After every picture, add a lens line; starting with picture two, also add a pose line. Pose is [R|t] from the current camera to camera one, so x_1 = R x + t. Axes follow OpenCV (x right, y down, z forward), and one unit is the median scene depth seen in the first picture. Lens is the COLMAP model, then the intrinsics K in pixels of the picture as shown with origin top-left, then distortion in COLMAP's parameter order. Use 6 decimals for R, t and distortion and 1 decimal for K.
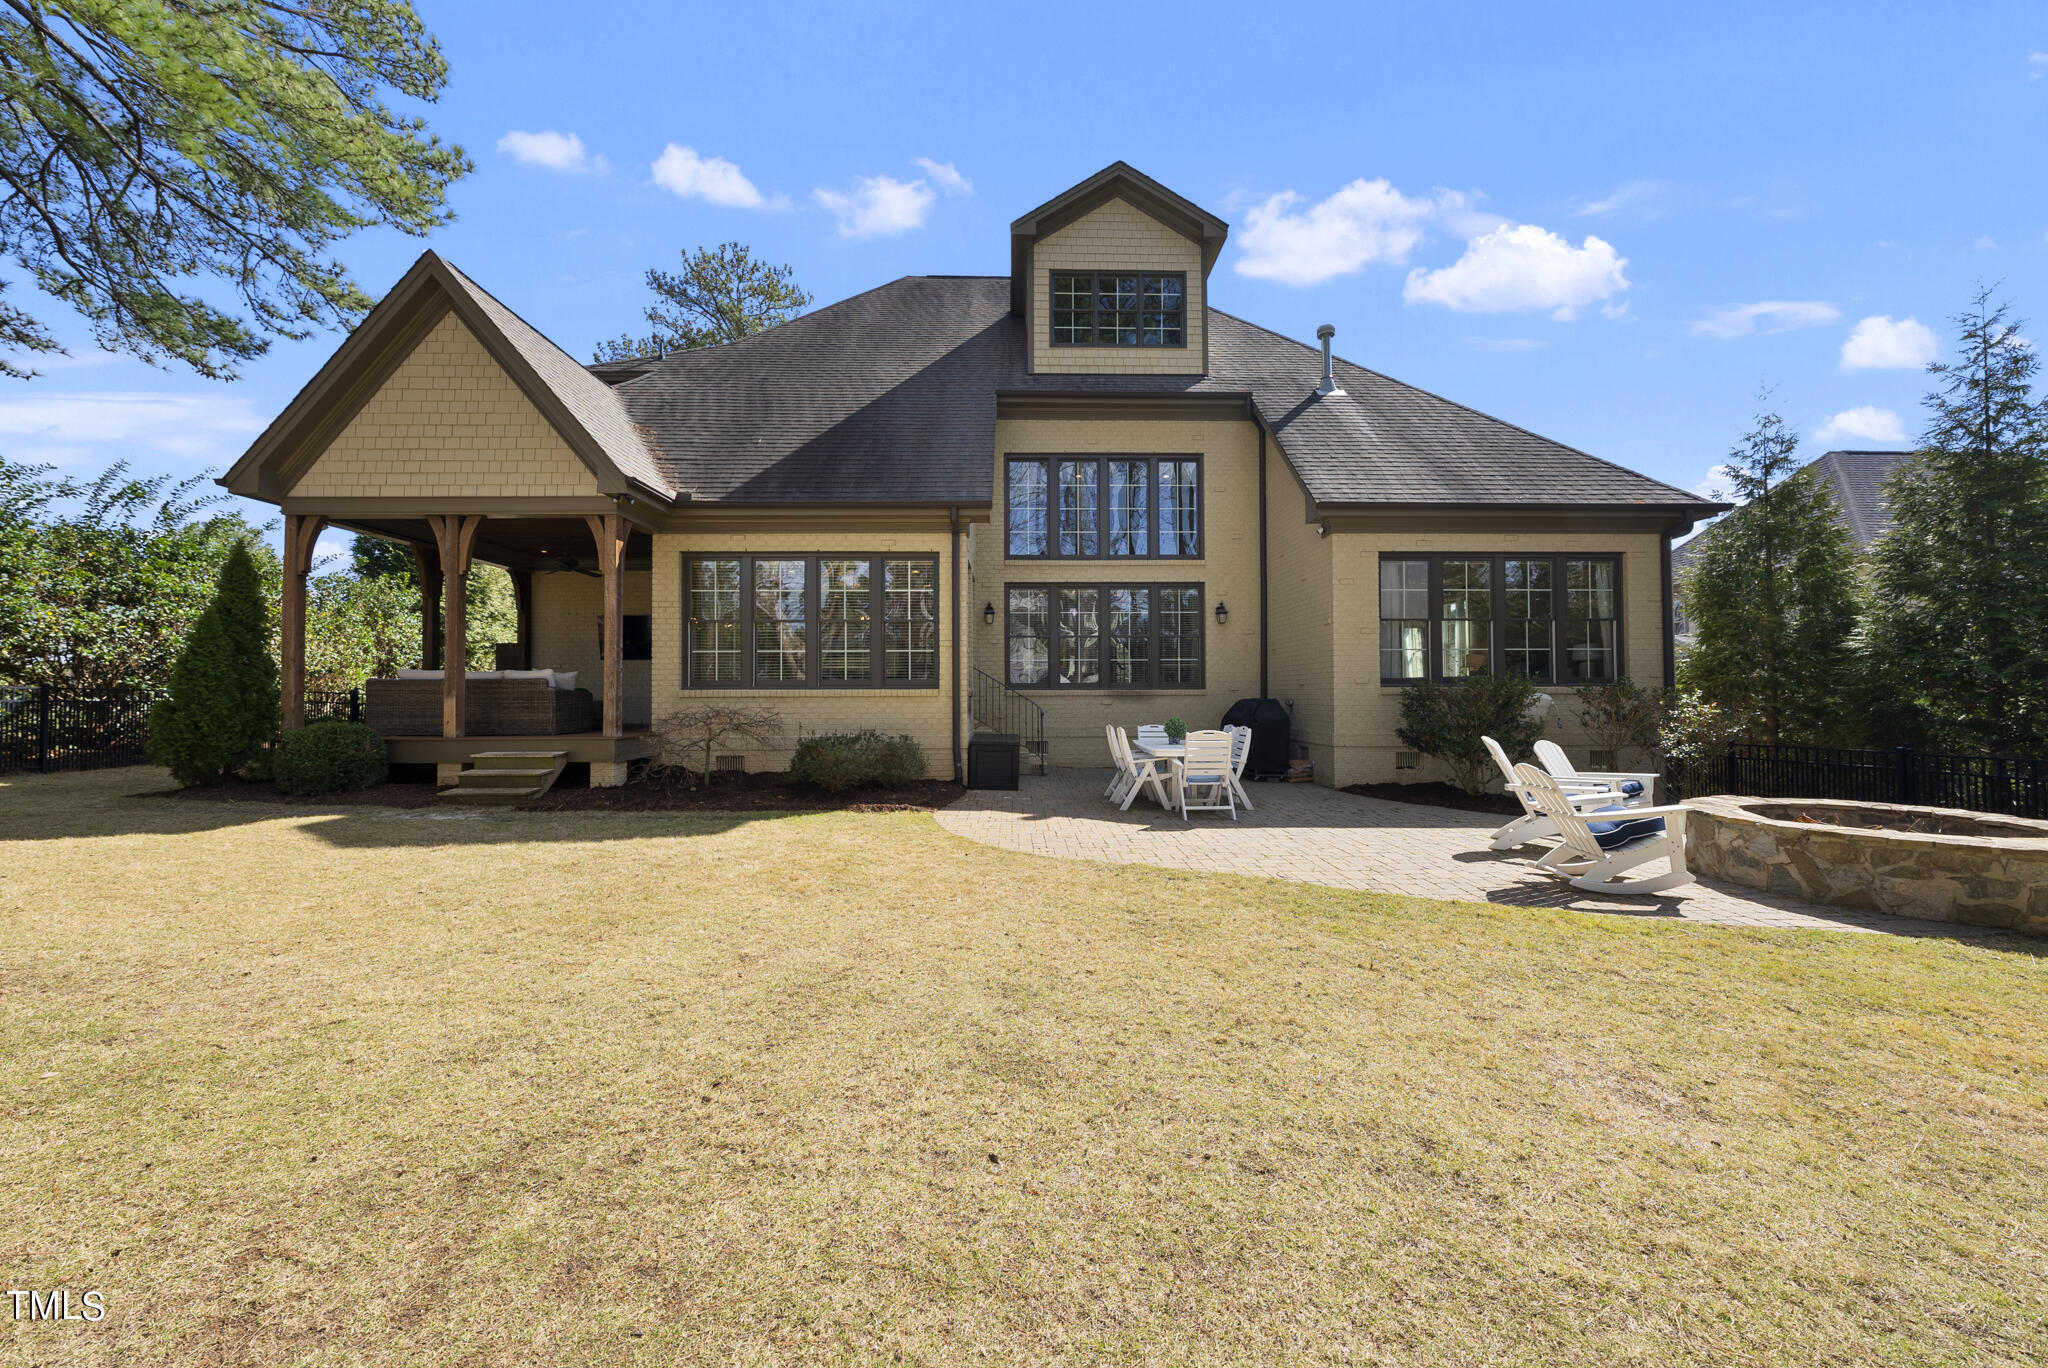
lens RADIAL K [[705.1, 0, 1024.3], [0, 705.1, 686.5], [0, 0, 1]] dist [-0.003107, 0.000850]
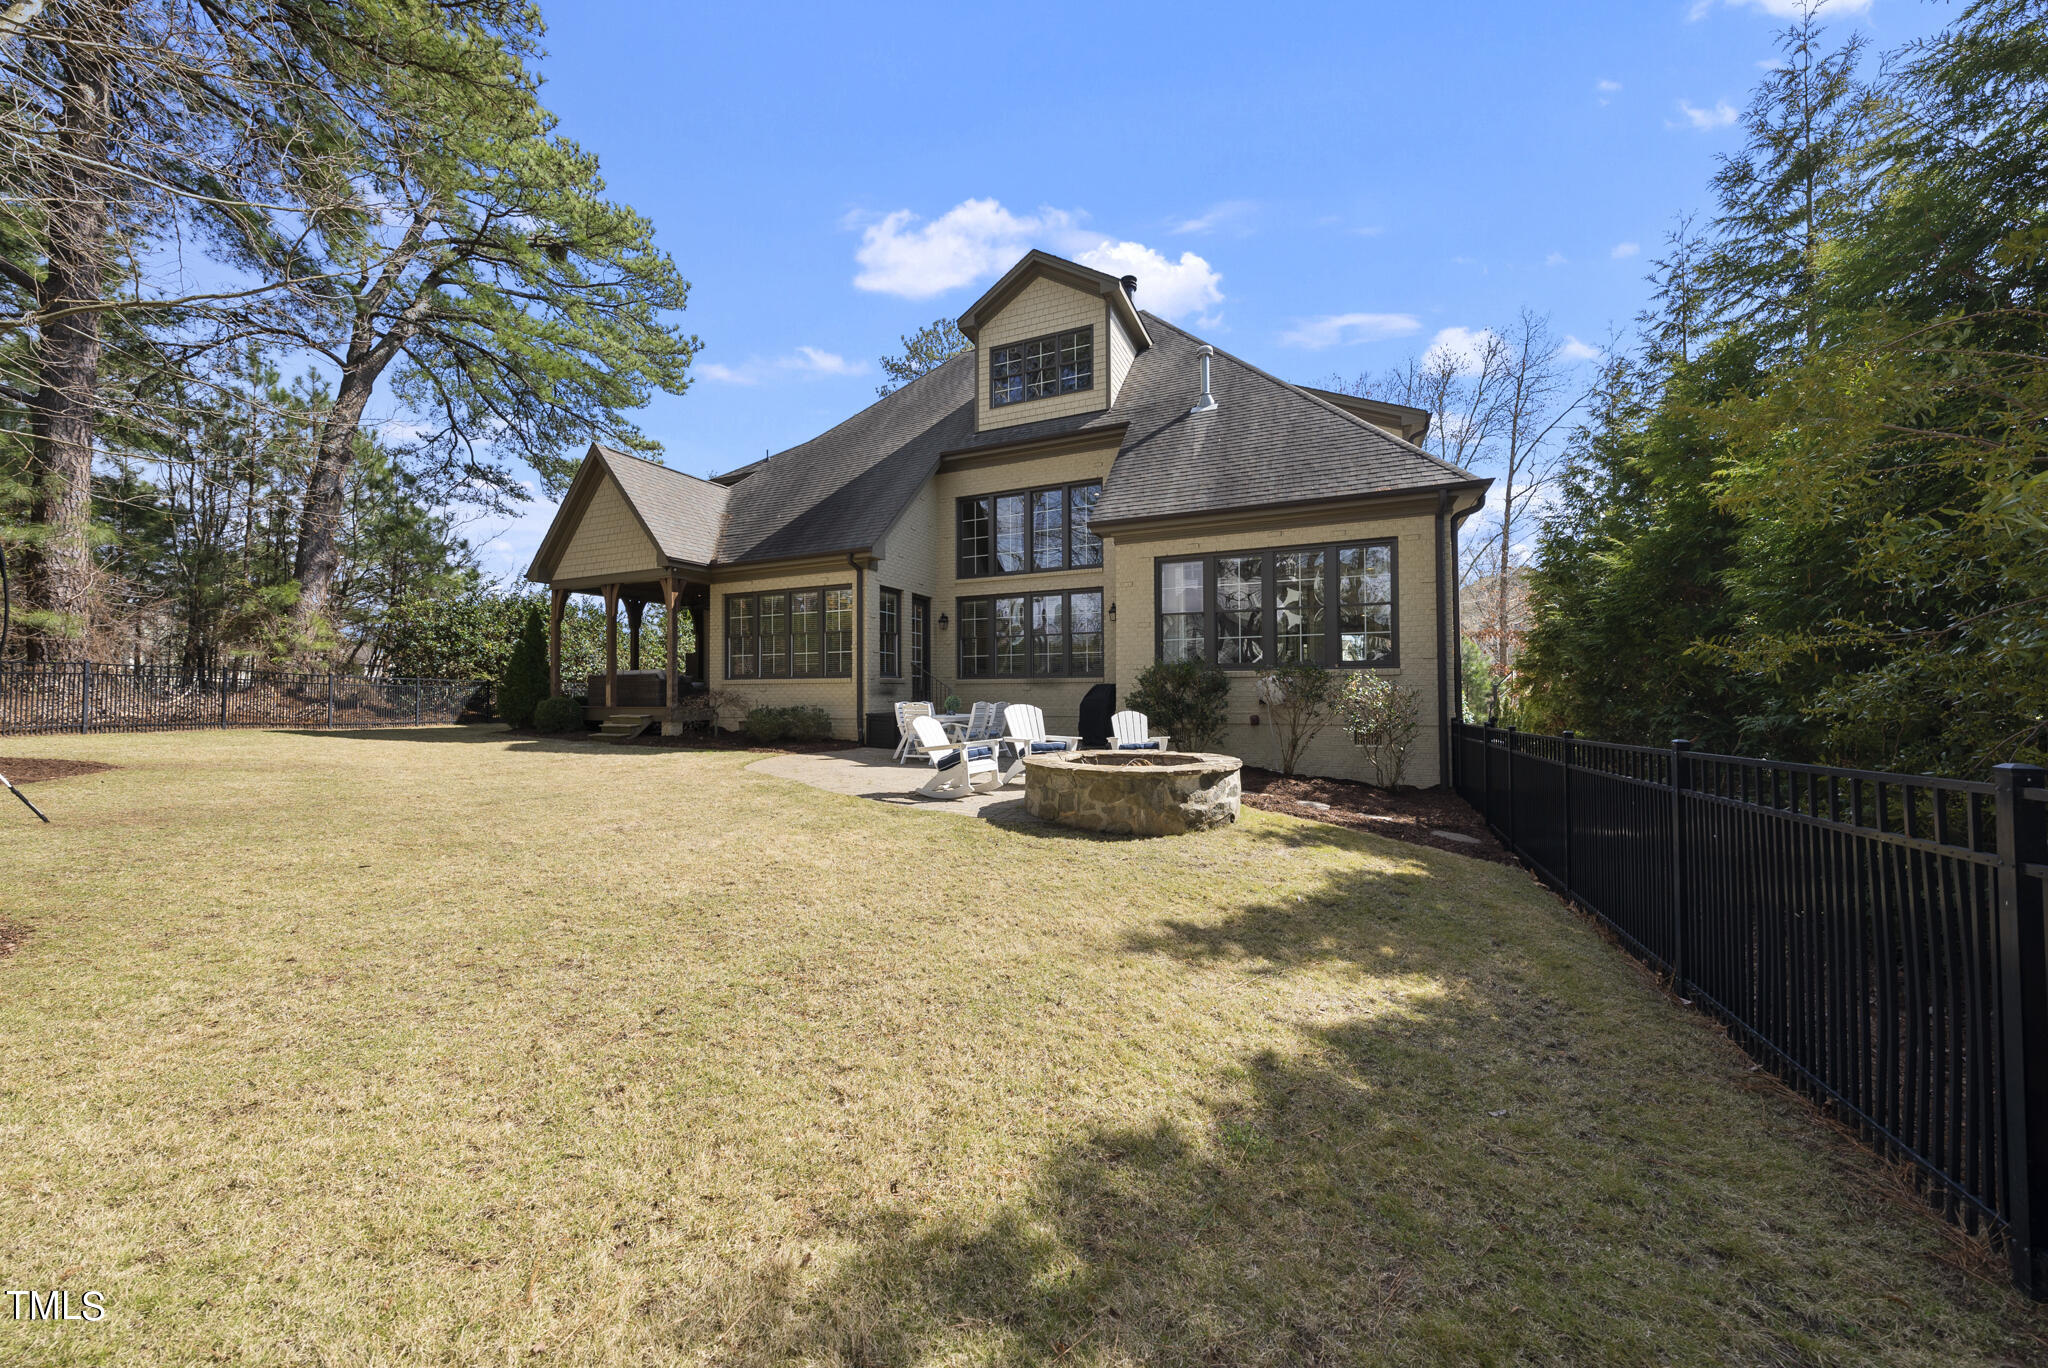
lens RADIAL K [[705.1, 0, 1017.4], [0, 705.1, 685.9], [0, 0, 1]] dist [-0.003107, 0.000850]
pose [[0.900764, -0.003885, -0.434292, 0.799143], [0.004536, 0.999990, 0.000463, 0.019767], [0.434285, -0.002387, 0.900772, -0.153664]]
